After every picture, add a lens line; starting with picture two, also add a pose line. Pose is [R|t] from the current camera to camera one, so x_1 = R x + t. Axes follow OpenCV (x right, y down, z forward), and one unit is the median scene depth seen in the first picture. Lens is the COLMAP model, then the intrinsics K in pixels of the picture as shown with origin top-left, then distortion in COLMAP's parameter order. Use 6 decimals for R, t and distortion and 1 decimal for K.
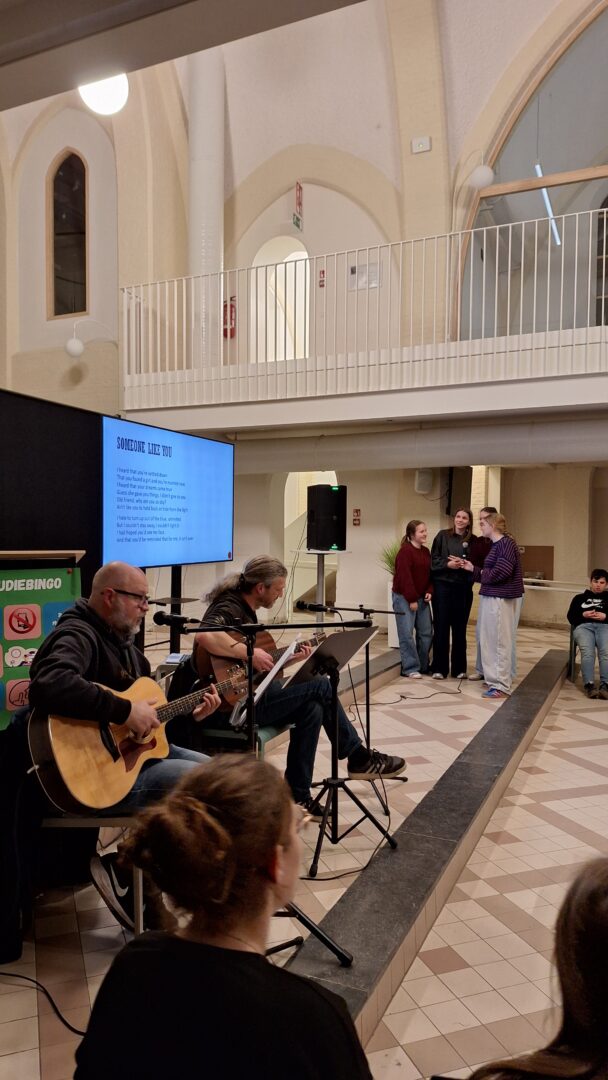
lens RADIAL K [[756.9, 0, 304.0], [0, 756.9, 540.0], [0, 0, 1]] dist [-0.000784, -0.000213]
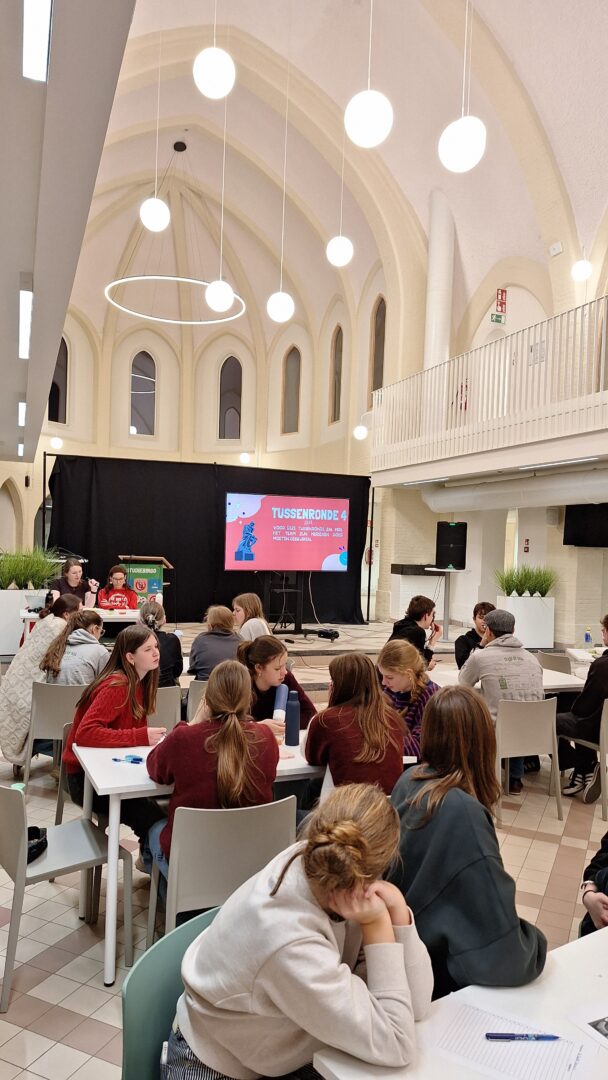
lens RADIAL K [[742.8, 0, 304.0], [0, 742.8, 540.0], [0, 0, 1]] dist [0.000058, -0.000045]
pose [[0.709211, 0.012462, -0.704886, 0.777125], [-0.032602, 0.999354, -0.015134, -0.009301], [0.704242, 0.033714, 0.709159, -0.154485]]
